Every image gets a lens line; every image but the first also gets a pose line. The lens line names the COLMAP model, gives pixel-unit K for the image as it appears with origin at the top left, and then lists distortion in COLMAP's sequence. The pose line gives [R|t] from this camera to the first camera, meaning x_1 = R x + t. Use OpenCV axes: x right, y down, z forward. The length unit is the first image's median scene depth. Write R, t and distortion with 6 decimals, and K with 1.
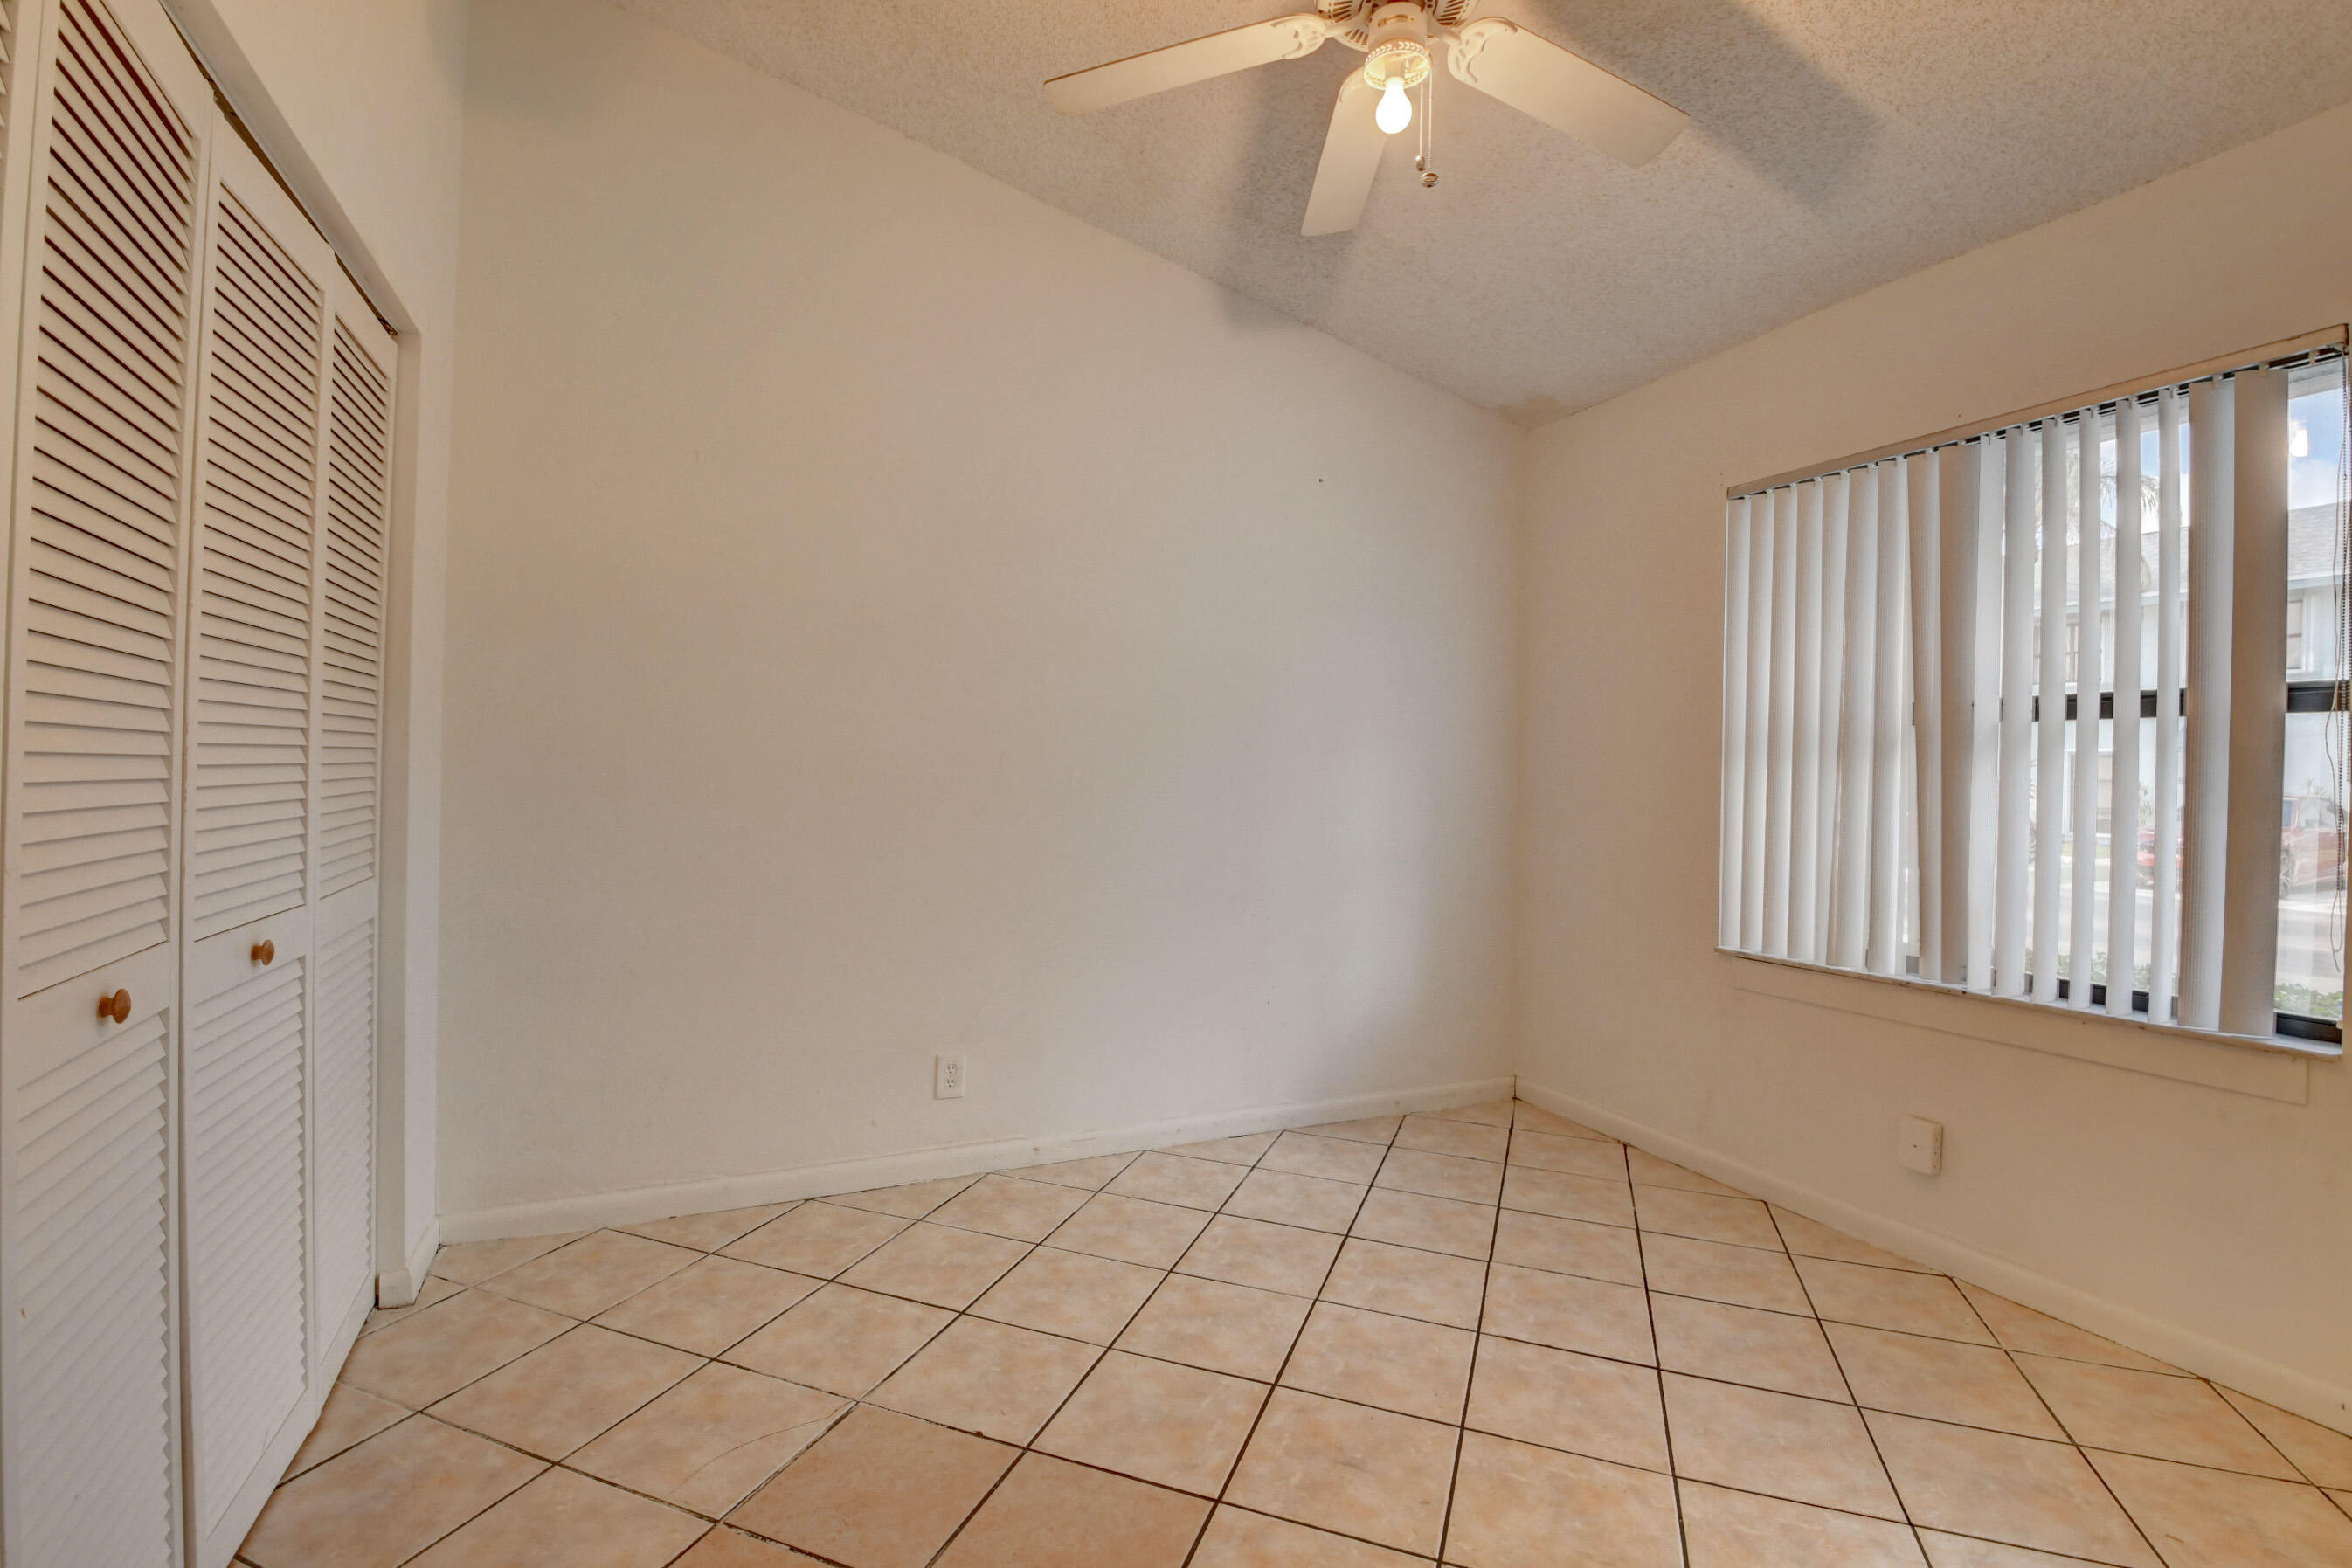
lens RADIAL K [[1021.9, 0, 1176.0], [0, 1021.9, 784.0], [0, 0, 1]] dist [0.000722, -0.006678]
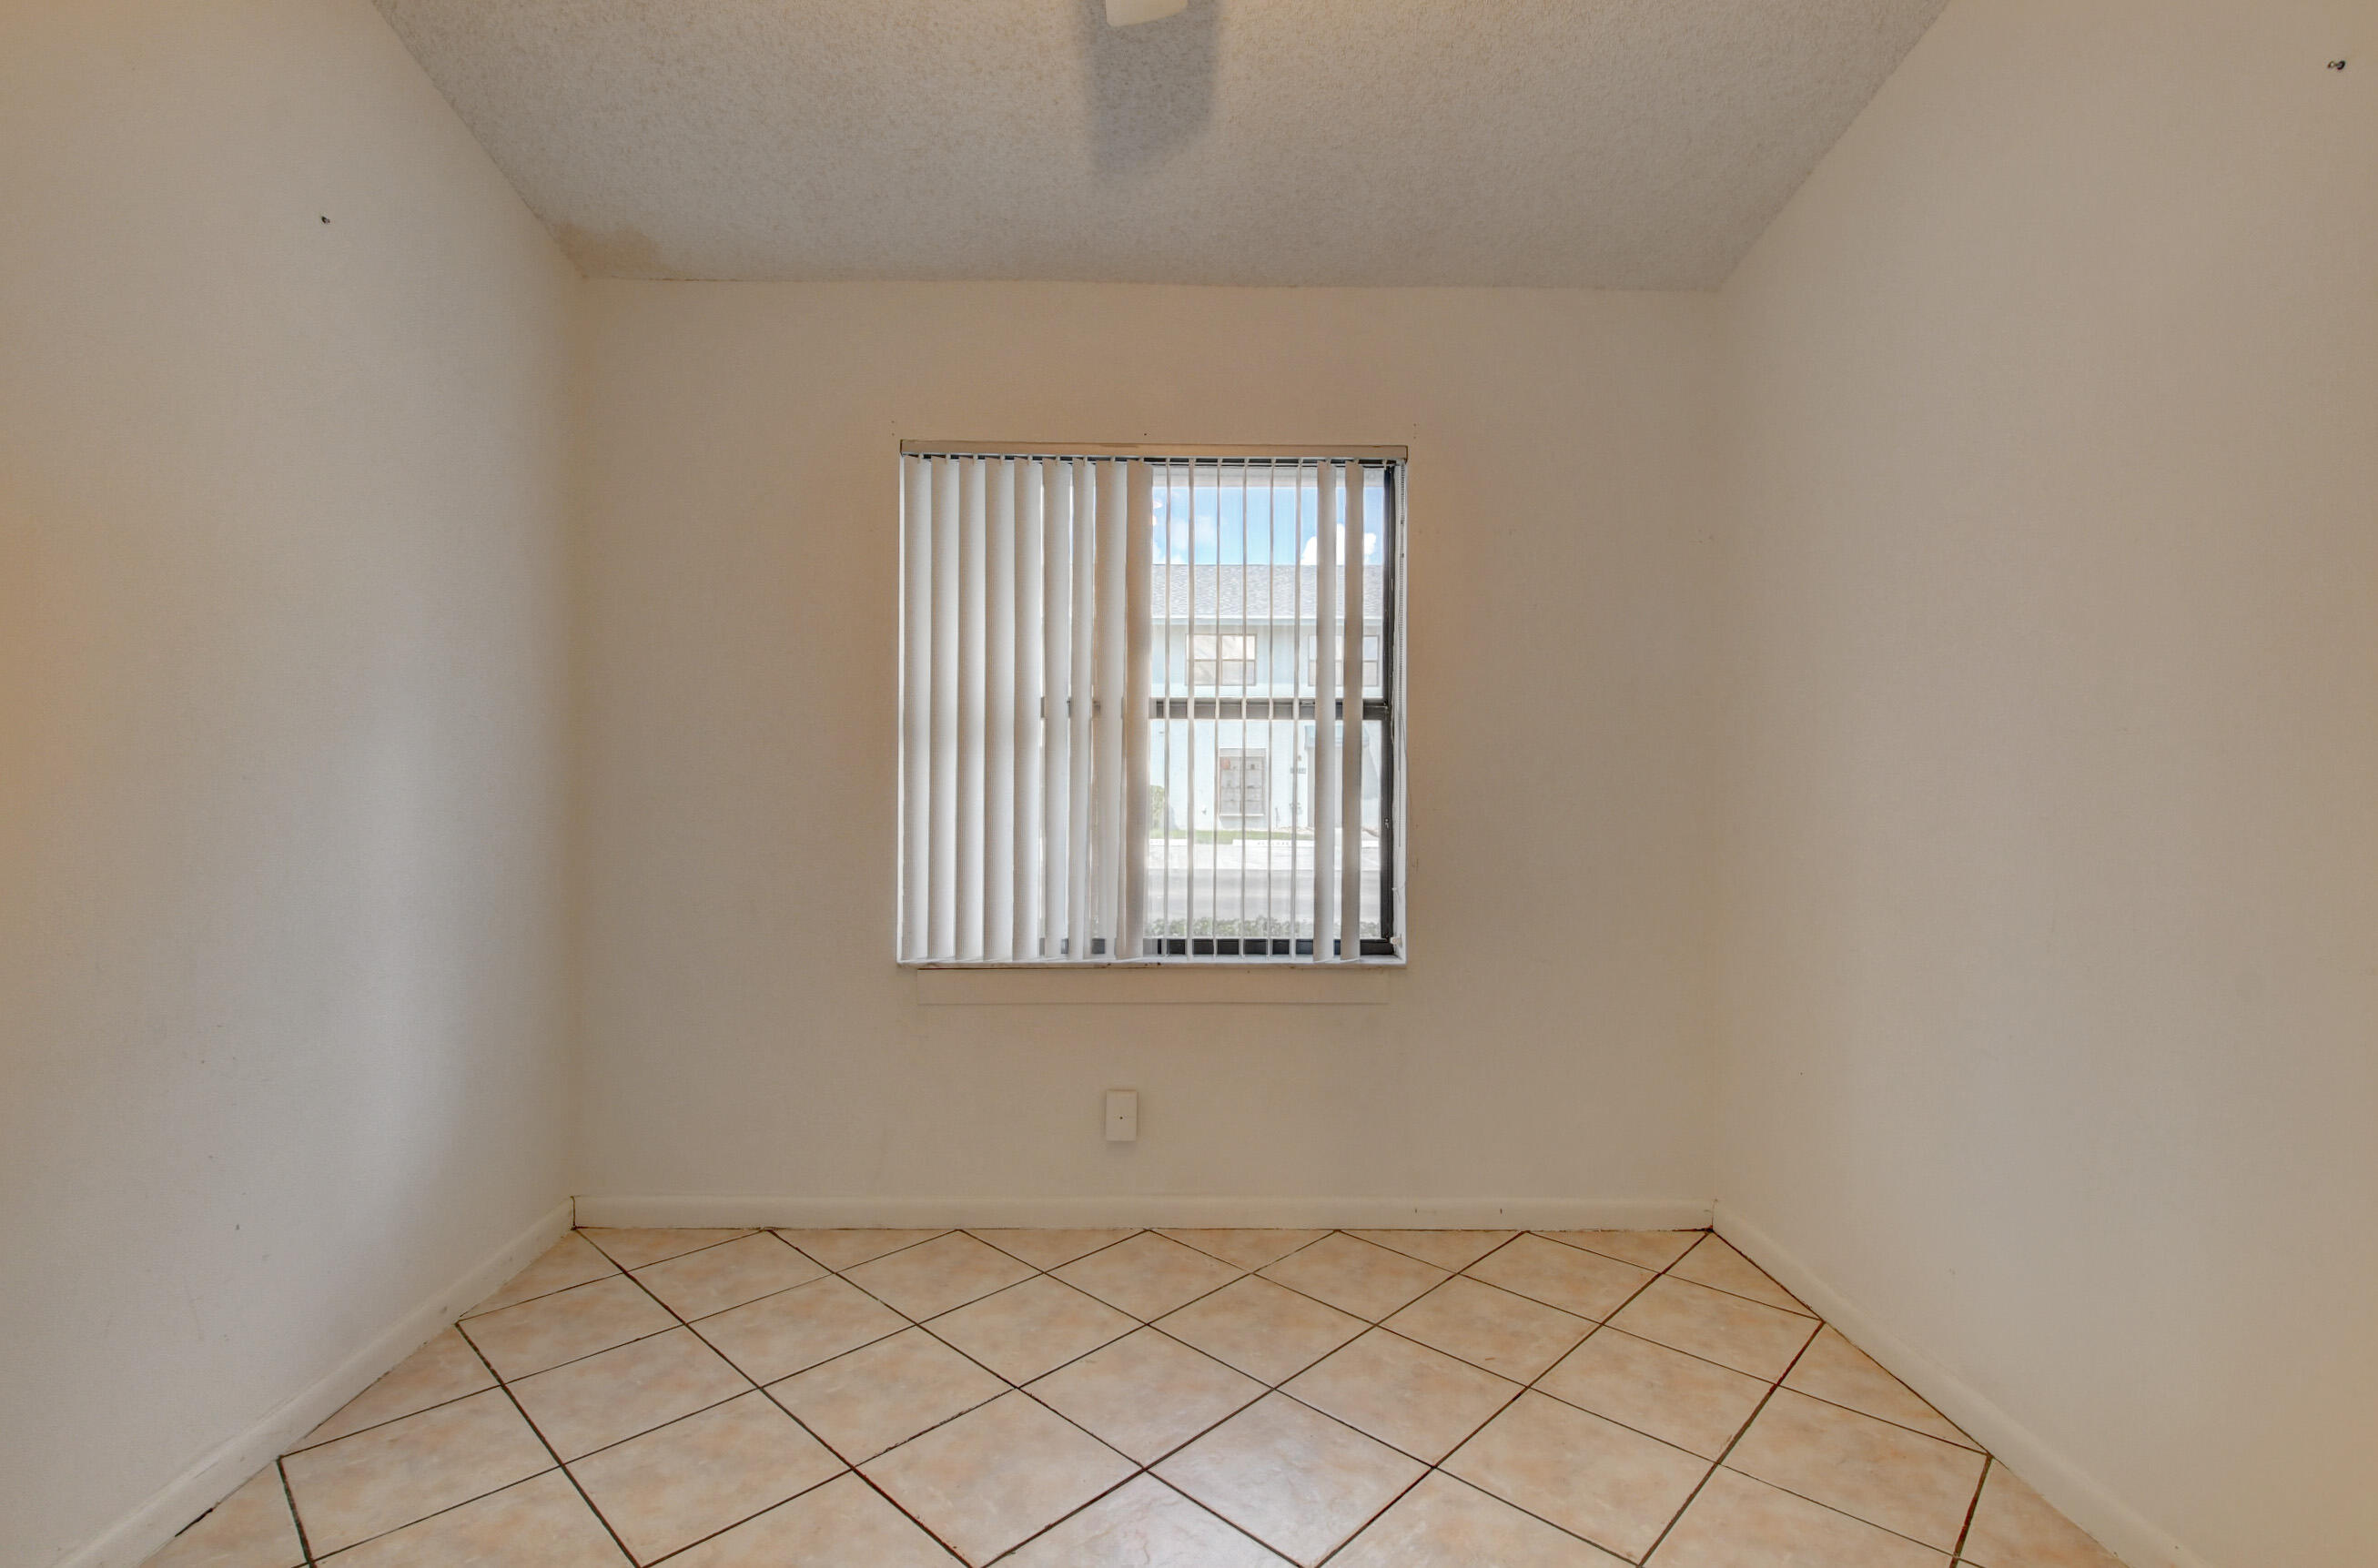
lens RADIAL K [[1045.3, 0, 1186.6], [0, 1045.3, 773.3], [0, 0, 1]] dist [0.013782, -0.026121]
pose [[0.410762, -0.010629, 0.911681, -0.189518], [0.008825, 0.999932, 0.007681, -0.007357], [-0.911700, 0.004890, 0.410827, 0.408684]]
